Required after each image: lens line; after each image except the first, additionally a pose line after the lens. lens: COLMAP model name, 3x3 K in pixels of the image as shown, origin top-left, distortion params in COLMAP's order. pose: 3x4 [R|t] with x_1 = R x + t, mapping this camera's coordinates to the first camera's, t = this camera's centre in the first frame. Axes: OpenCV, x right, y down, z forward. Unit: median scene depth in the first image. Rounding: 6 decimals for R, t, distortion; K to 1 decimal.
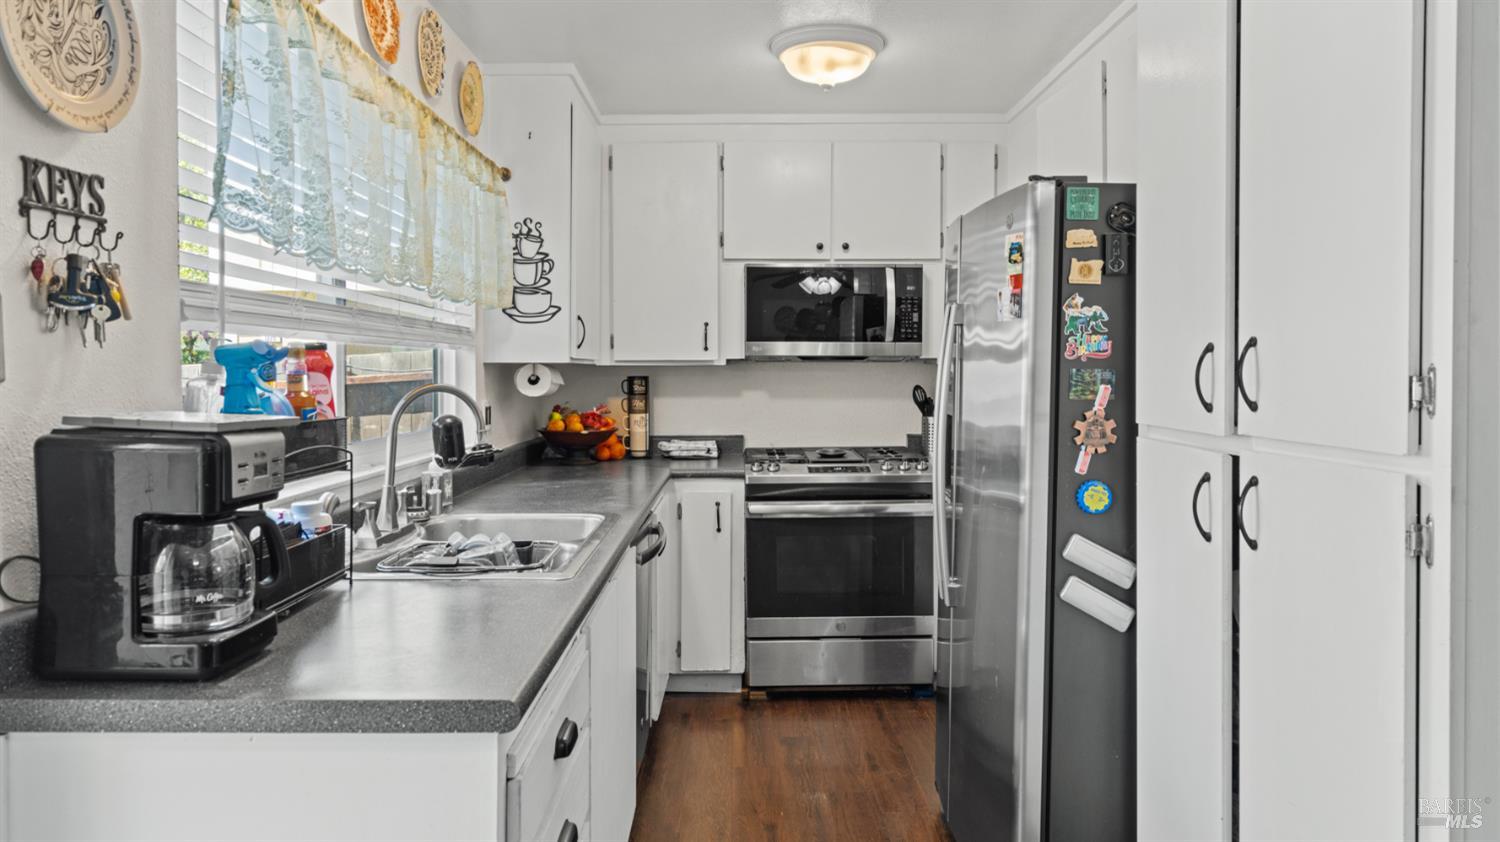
lens RADIAL K [[980.9, 0, 750.0], [0, 980.9, 421.0], [0, 0, 1]] dist [0.031287, 0.002024]
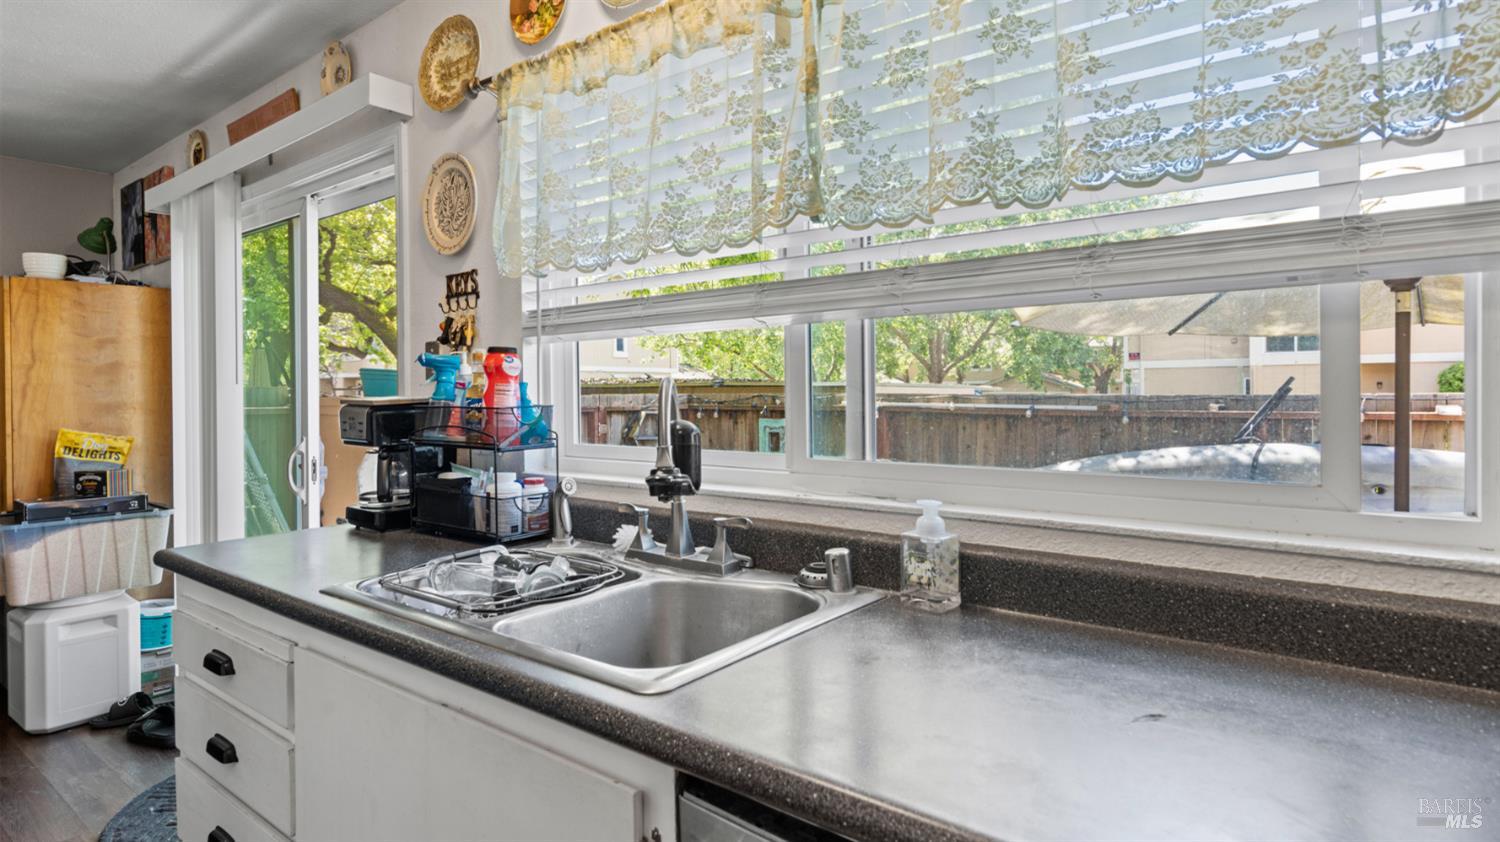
lens RADIAL K [[788.4, 0, 743.7], [0, 788.4, 394.5], [0, 0, 1]] dist [-0.000138, -0.000399]
pose [[-0.622377, 0.005328, -0.782700, 0.077876], [-0.033669, 0.998869, 0.033572, -0.031311], [0.781993, 0.047247, -0.621493, 0.935051]]
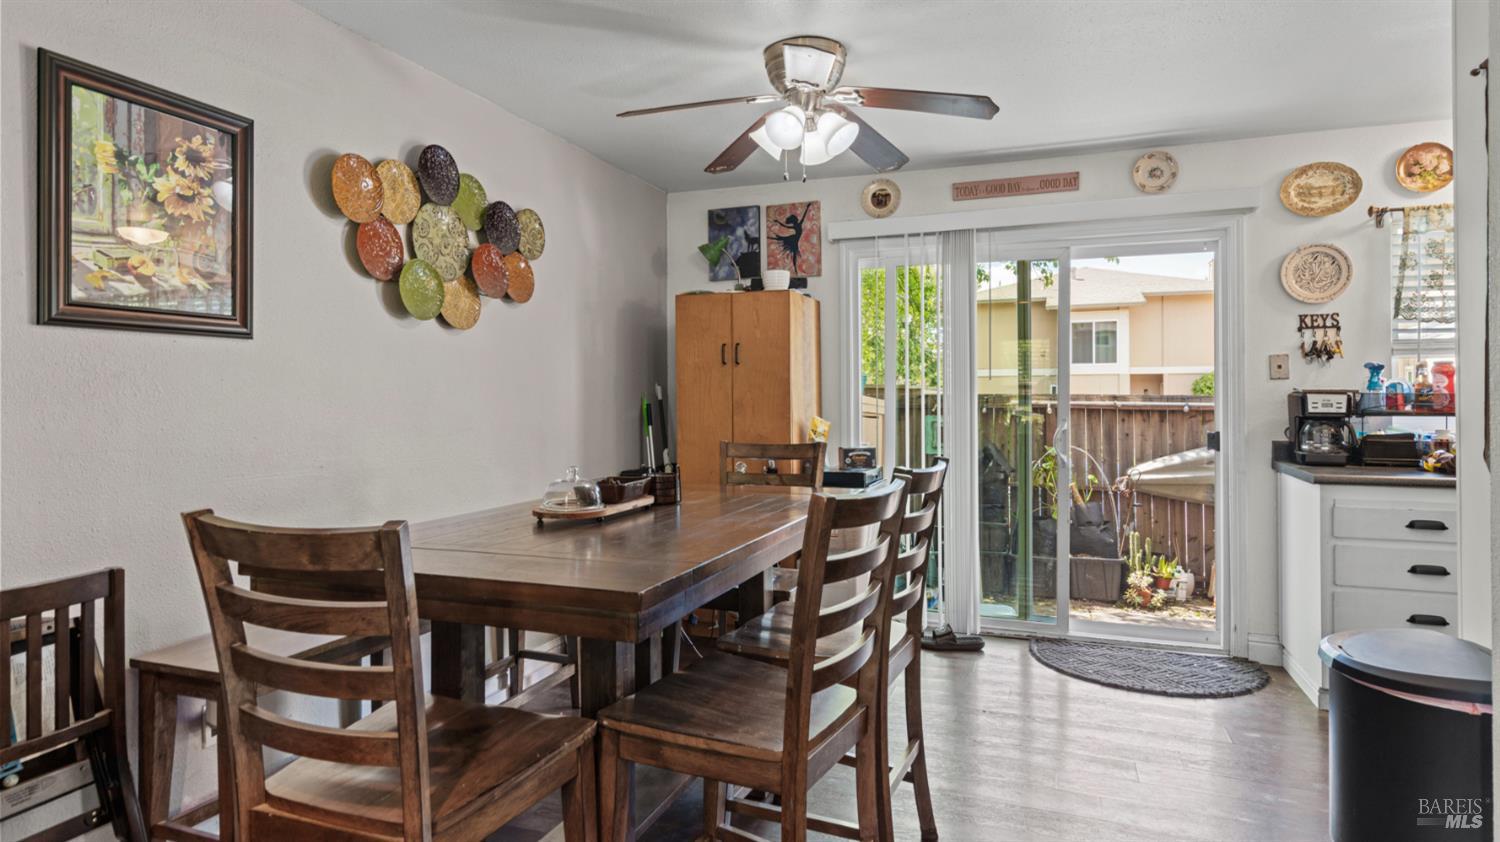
lens RADIAL K [[815.1, 0, 750.8], [0, 815.1, 382.6], [0, 0, 1]] dist [0.002062, 0.000362]
pose [[-0.345945, -0.015639, -0.938124, 0.959912], [-0.041538, 0.999136, -0.001338, 0.021147], [0.937335, 0.038505, -0.346296, 0.068185]]
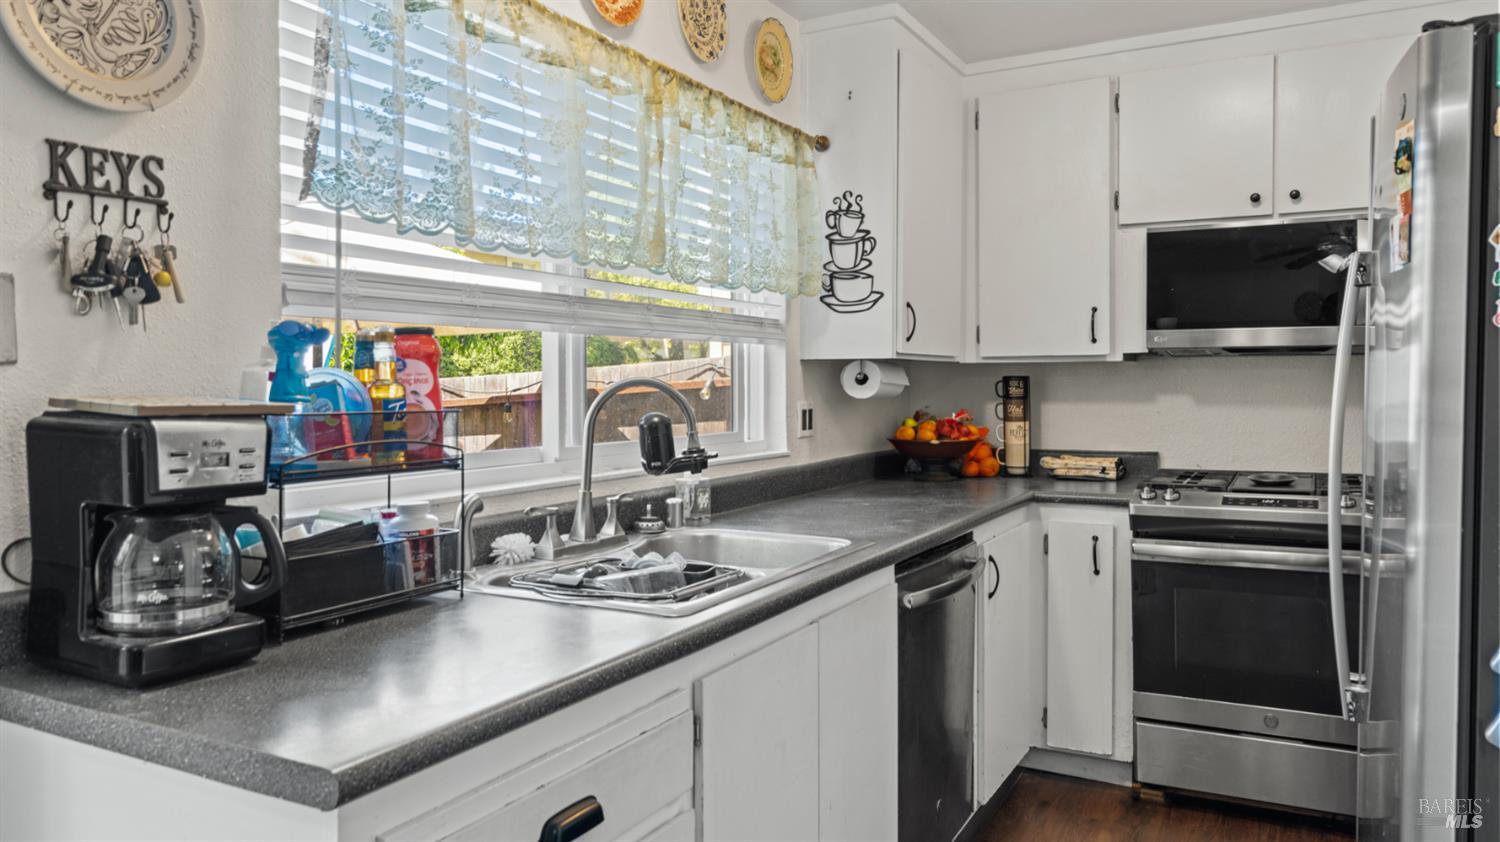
lens RADIAL K [[1060.1, 0, 750.0], [0, 1060.1, 421.0], [0, 0, 1]] dist [0.022608, -0.004511]
pose [[0.876246, 0.015393, -0.481618, 0.149101], [-0.021570, 0.999741, -0.007290, 0.003784], [0.481380, 0.016776, 0.876351, 0.145382]]
